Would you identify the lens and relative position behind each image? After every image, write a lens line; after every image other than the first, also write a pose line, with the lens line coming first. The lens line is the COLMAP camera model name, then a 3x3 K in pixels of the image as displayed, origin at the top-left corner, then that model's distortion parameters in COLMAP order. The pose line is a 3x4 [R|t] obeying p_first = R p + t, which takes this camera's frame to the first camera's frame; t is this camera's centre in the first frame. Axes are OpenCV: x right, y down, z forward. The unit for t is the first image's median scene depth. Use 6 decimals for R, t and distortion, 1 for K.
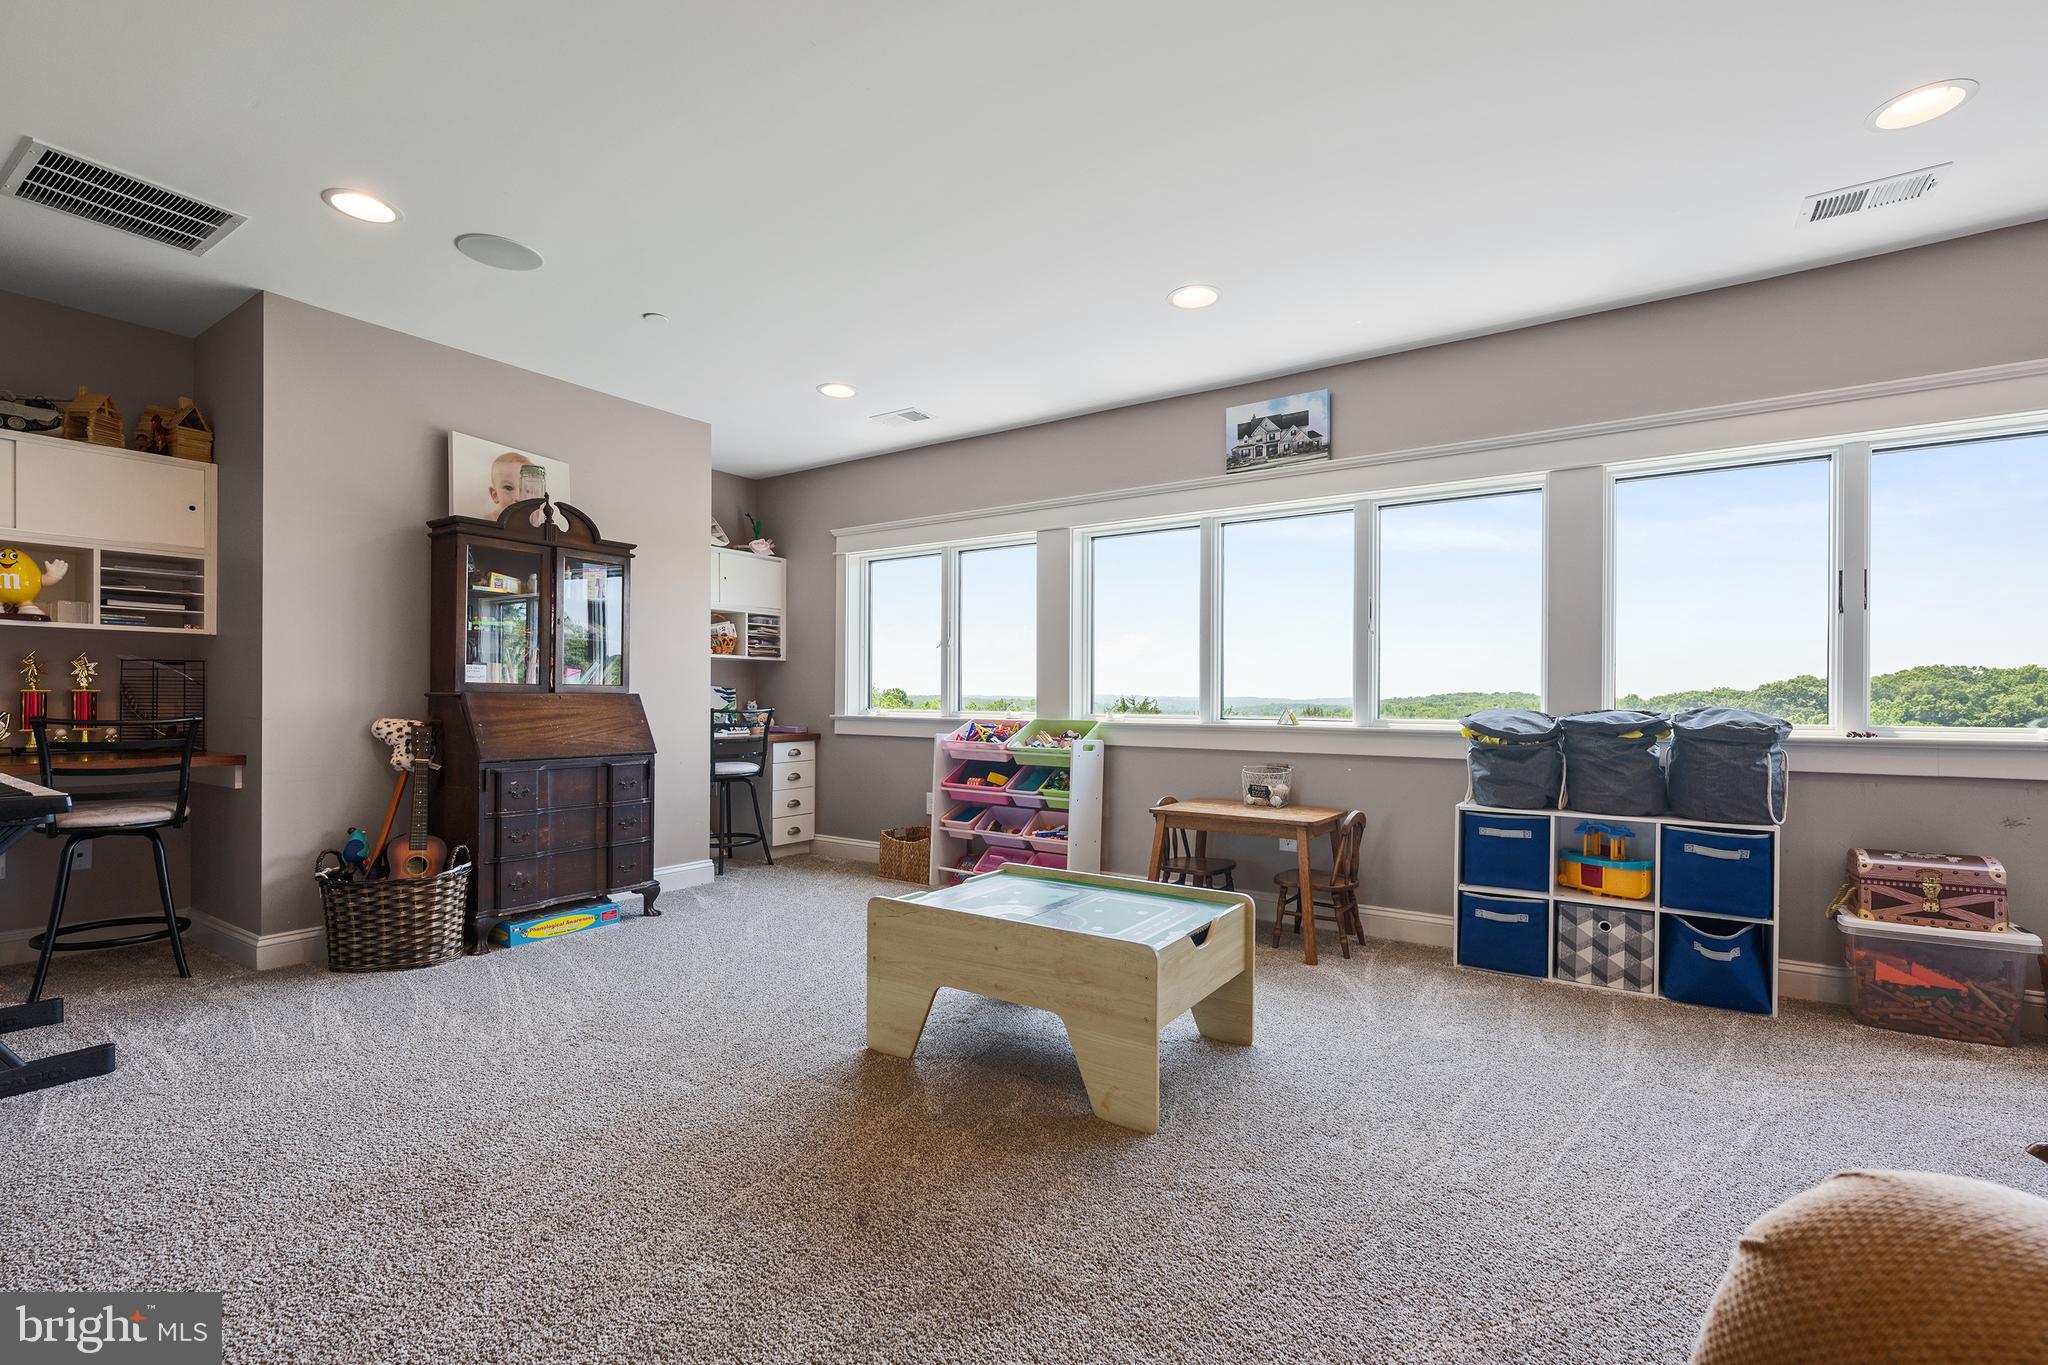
lens RADIAL K [[920.4, 0, 1020.9], [0, 920.4, 700.9], [0, 0, 1]] dist [-0.001055, 0.000663]
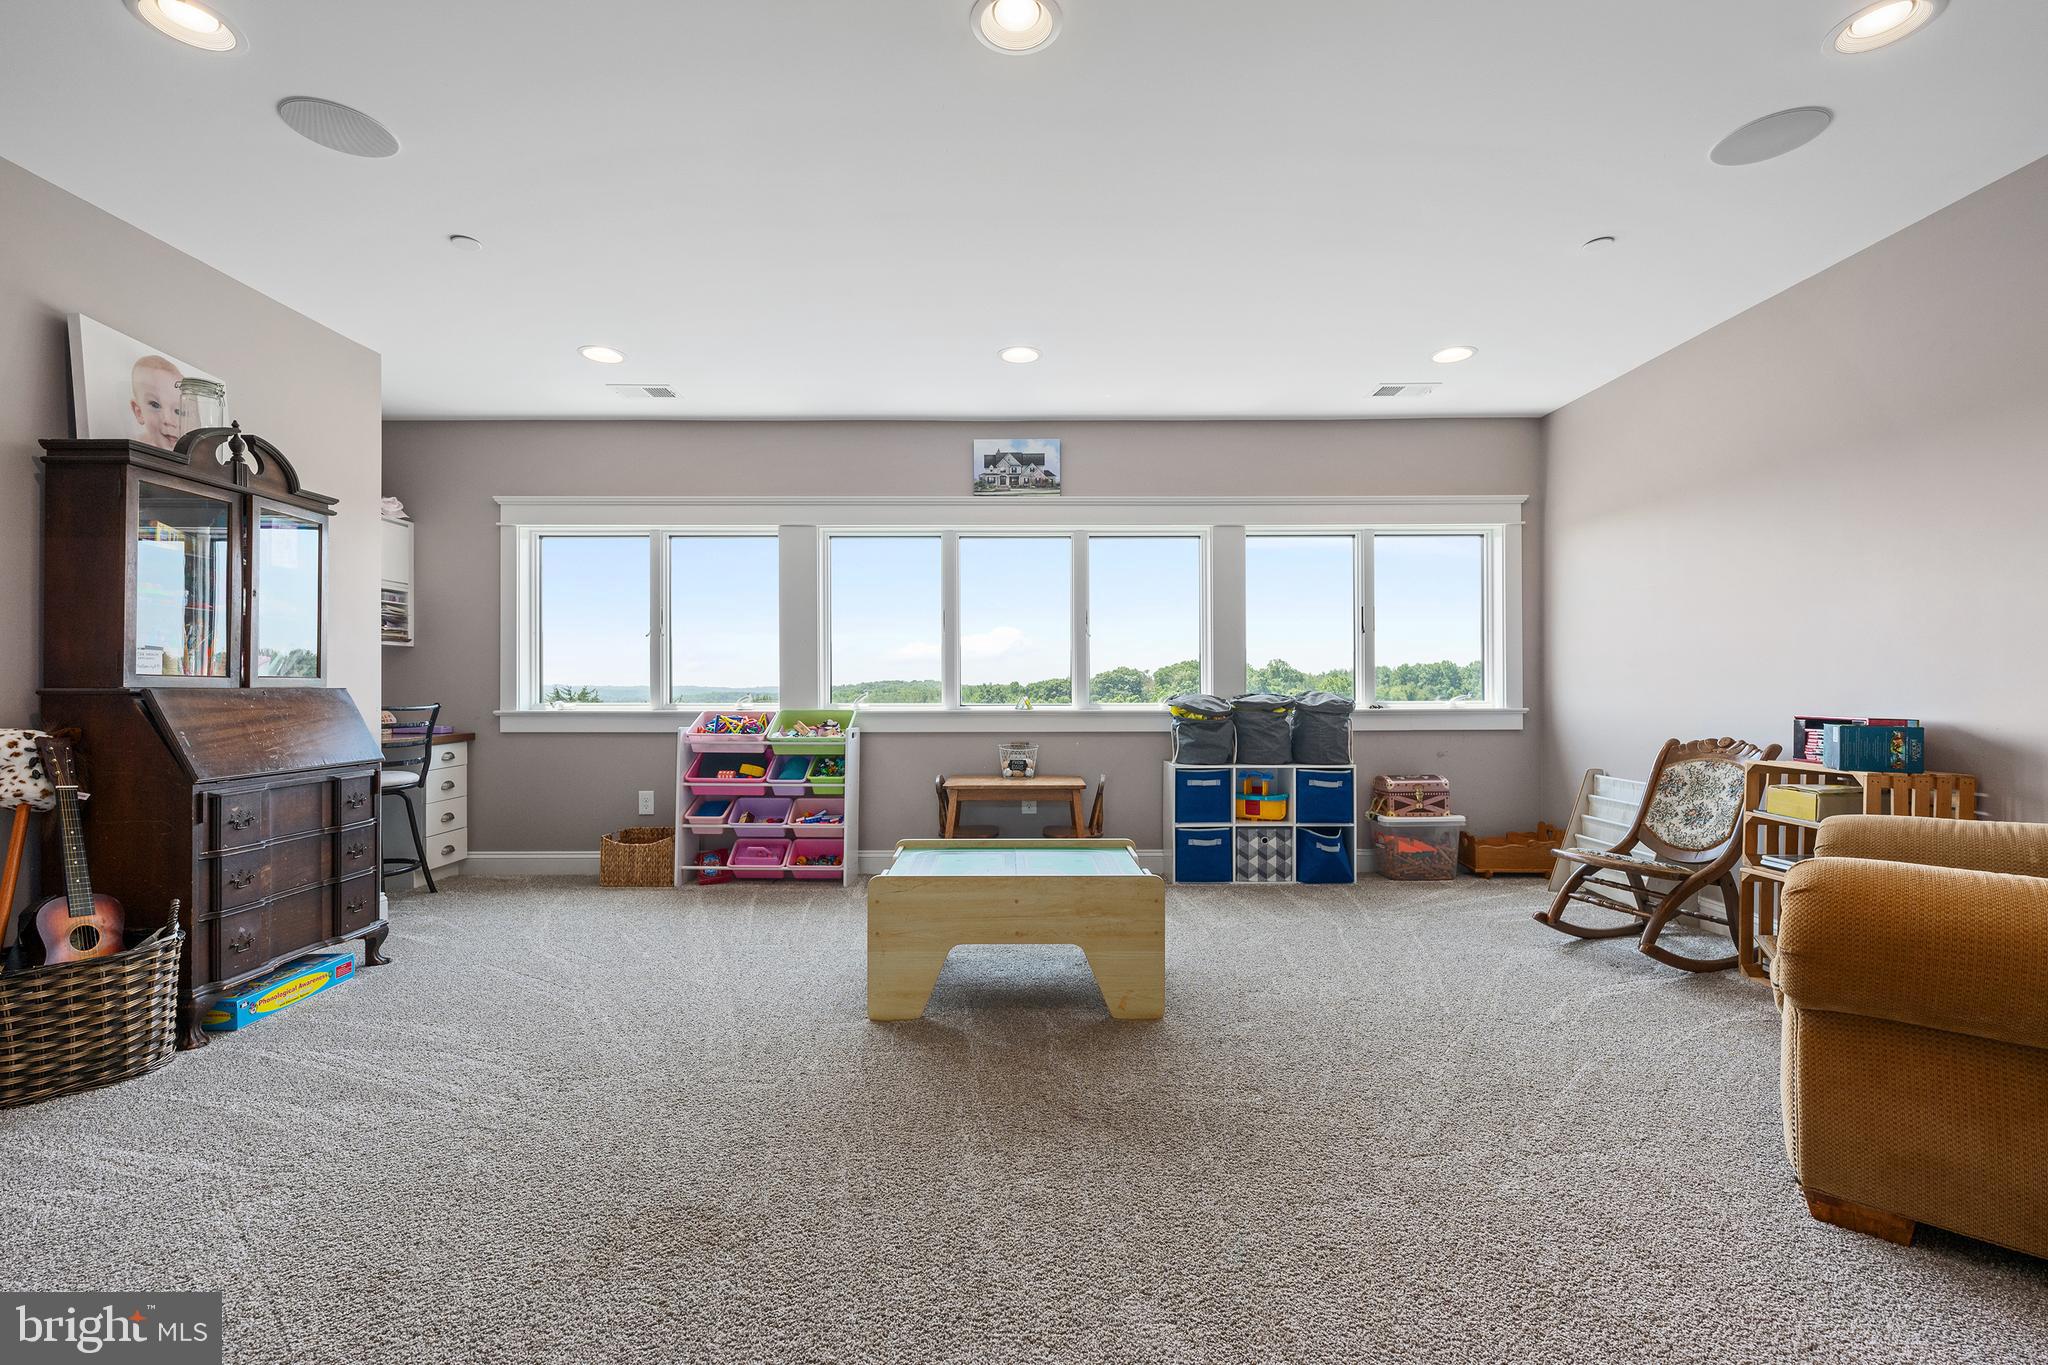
lens RADIAL K [[920.4, 0, 1018.5], [0, 920.4, 682.6], [0, 0, 1]] dist [-0.001055, 0.000663]
pose [[0.813939, -0.004732, 0.580931, -0.449045], [0.008523, 0.999956, -0.003796, -0.005133], [-0.580888, 0.008041, 0.813944, 0.021486]]
